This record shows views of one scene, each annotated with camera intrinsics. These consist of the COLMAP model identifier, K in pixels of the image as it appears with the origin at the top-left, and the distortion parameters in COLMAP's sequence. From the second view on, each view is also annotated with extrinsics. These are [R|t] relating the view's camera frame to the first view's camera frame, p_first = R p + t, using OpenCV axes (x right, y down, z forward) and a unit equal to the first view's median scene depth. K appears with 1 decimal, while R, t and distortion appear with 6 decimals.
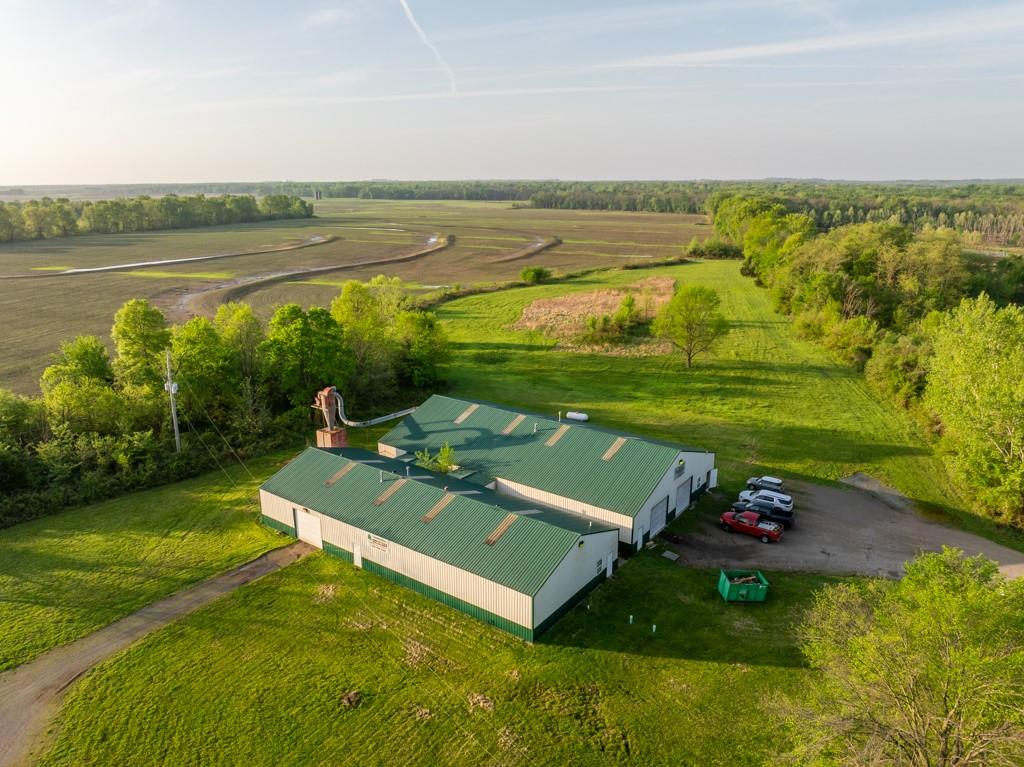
lens RADIAL K [[721.1, 0, 512.0], [0, 721.1, 383.5], [0, 0, 1]] dist [-0.025885, -0.020282]
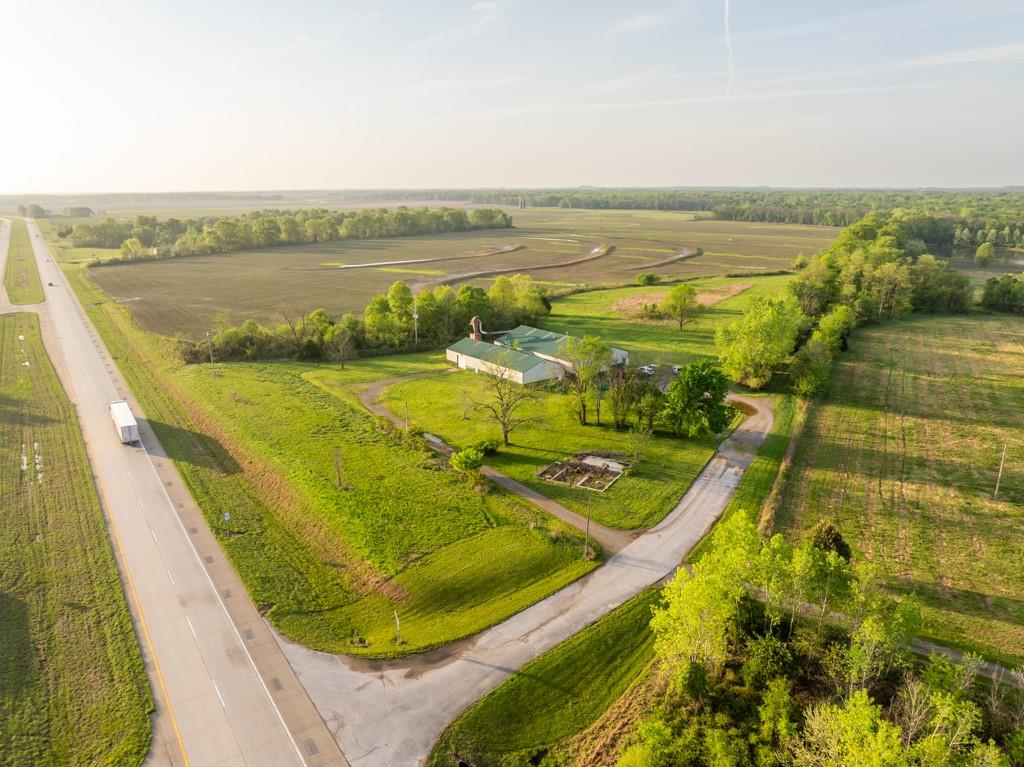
lens RADIAL K [[721.1, 0, 512.0], [0, 721.1, 383.5], [0, 0, 1]] dist [-0.025885, -0.020282]
pose [[0.961454, 0.069423, -0.266057, 0.159735], [-0.071155, 0.997460, 0.003136, 0.064205], [0.265599, 0.015916, 0.963952, -0.401147]]
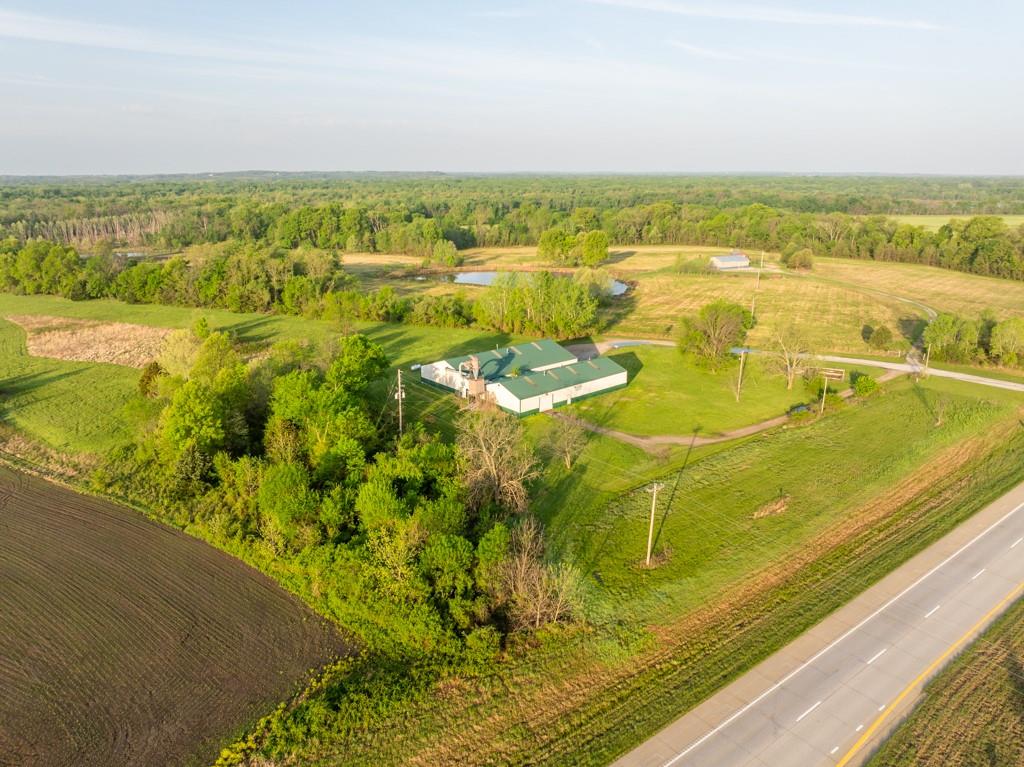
lens RADIAL K [[721.1, 0, 512.0], [0, 721.1, 383.5], [0, 0, 1]] dist [-0.025885, -0.020282]
pose [[0.212664, -0.271859, 0.938545, -0.586386], [0.265615, 0.940431, 0.212220, -0.087859], [-0.940331, 0.204160, 0.272205, 0.117440]]
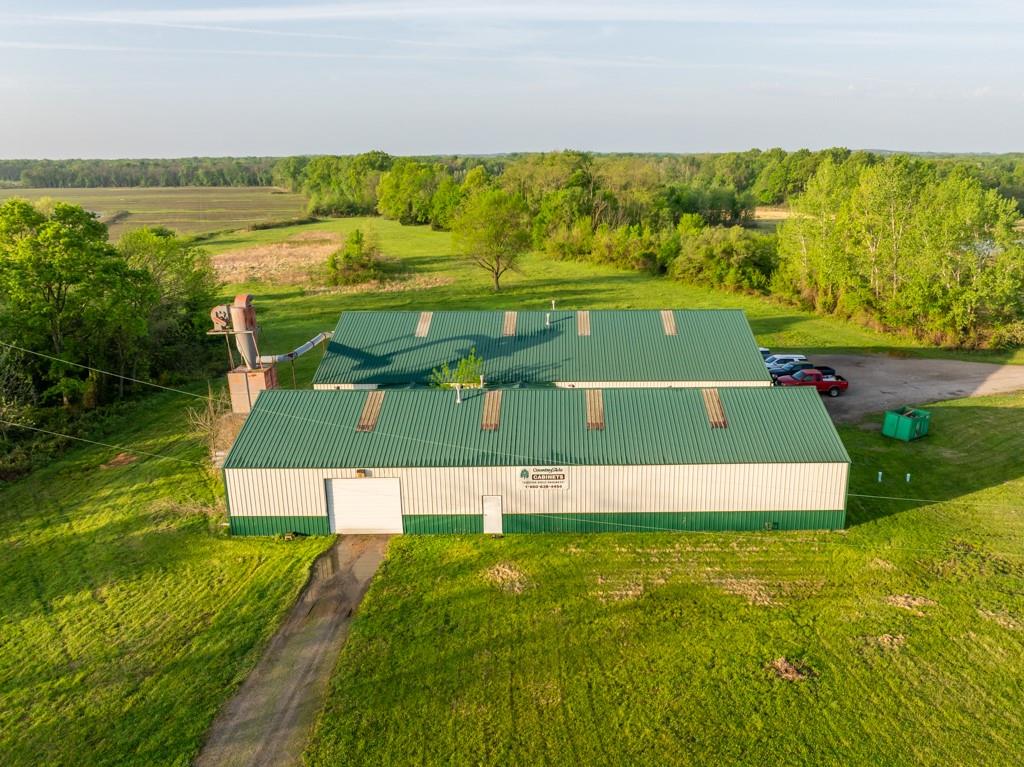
lens RADIAL K [[793.2, 0, 562.2], [0, 793.2, 381.1], [0, 0, 1]] dist [-0.035373, -0.003178]
pose [[0.797706, -0.162286, 0.580800, -0.123893], [0.164131, 0.985178, 0.049849, 0.024401], [-0.580281, 0.055563, 0.812519, 0.097909]]
